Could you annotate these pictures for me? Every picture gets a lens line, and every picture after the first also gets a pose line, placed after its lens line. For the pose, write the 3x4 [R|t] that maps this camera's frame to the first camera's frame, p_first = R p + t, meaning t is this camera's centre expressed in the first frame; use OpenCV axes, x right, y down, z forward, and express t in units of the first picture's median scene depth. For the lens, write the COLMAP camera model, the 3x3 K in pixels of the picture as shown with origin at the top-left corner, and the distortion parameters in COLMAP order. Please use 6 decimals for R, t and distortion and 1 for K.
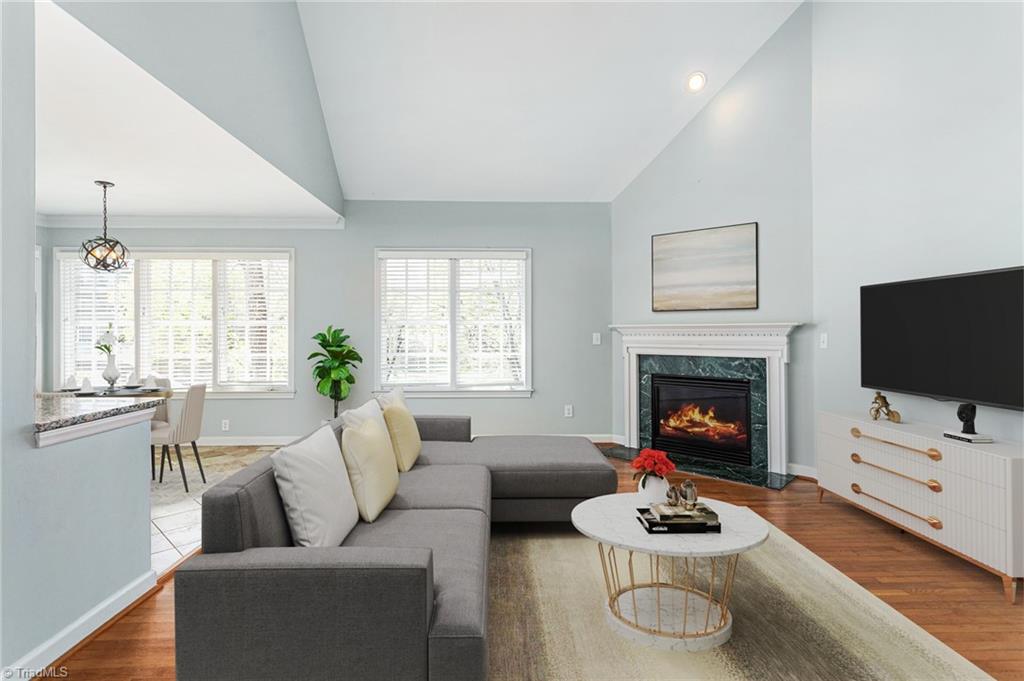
lens RADIAL K [[494.0, 0, 515.3], [0, 494.0, 334.3], [0, 0, 1]] dist [0.004270, -0.001169]
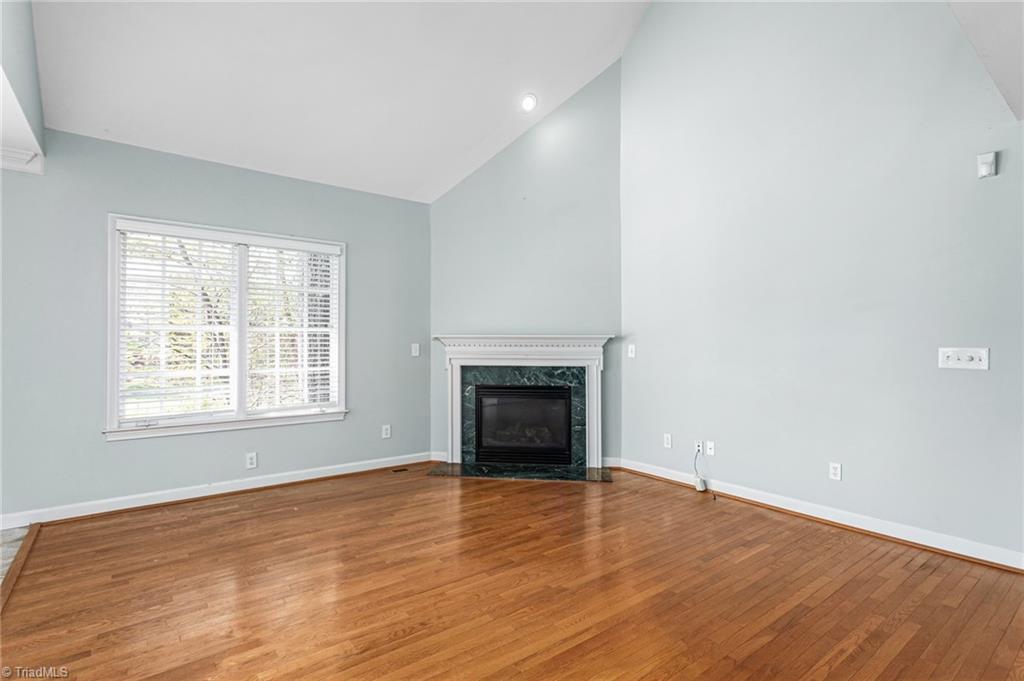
lens RADIAL K [[494.0, 0, 514.1], [0, 494.0, 344.0], [0, 0, 1]] dist [0.004270, -0.001169]
pose [[0.812279, 0.003300, 0.583259, -0.251218], [-0.001630, 0.999993, -0.003387, 0.001159], [-0.583266, 0.001801, 0.812279, 0.164306]]
